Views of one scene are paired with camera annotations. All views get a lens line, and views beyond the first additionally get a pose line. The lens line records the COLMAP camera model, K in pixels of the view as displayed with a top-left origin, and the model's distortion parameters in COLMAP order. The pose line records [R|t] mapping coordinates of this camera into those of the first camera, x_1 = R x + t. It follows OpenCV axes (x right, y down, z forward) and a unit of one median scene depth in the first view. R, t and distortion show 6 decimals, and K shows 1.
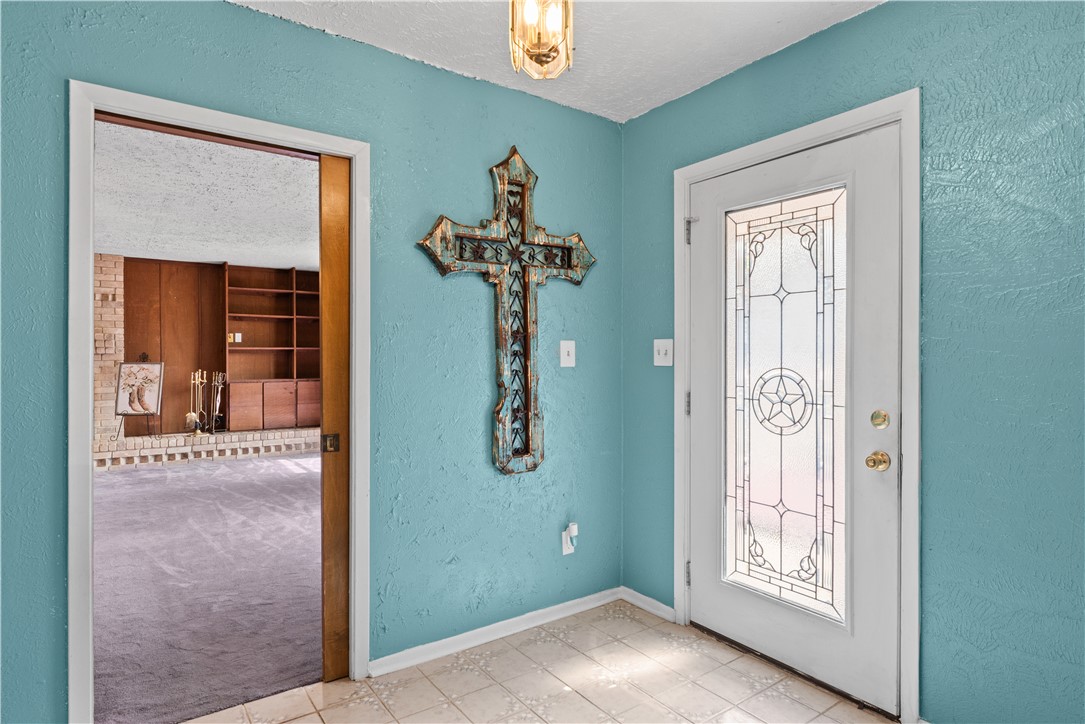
lens RADIAL K [[599.1, 0, 542.5], [0, 599.1, 362.0], [0, 0, 1]] dist [0.000062, -0.000029]
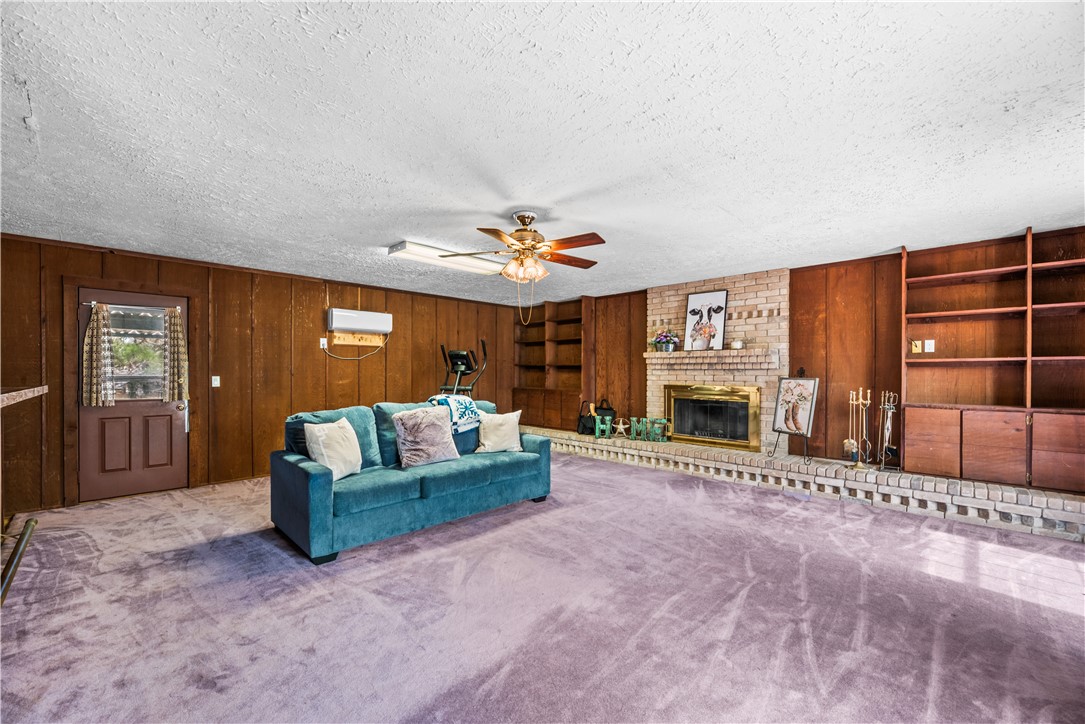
lens RADIAL K [[446.4, 0, 542.4], [0, 446.4, 374.0], [0, 0, 1]] dist [0.000093, 0.000032]
pose [[0.175156, 0.004038, -0.984532, -0.052593], [-0.008805, 0.999958, 0.002535, -0.003329], [0.984501, 0.008225, 0.175185, 0.460616]]
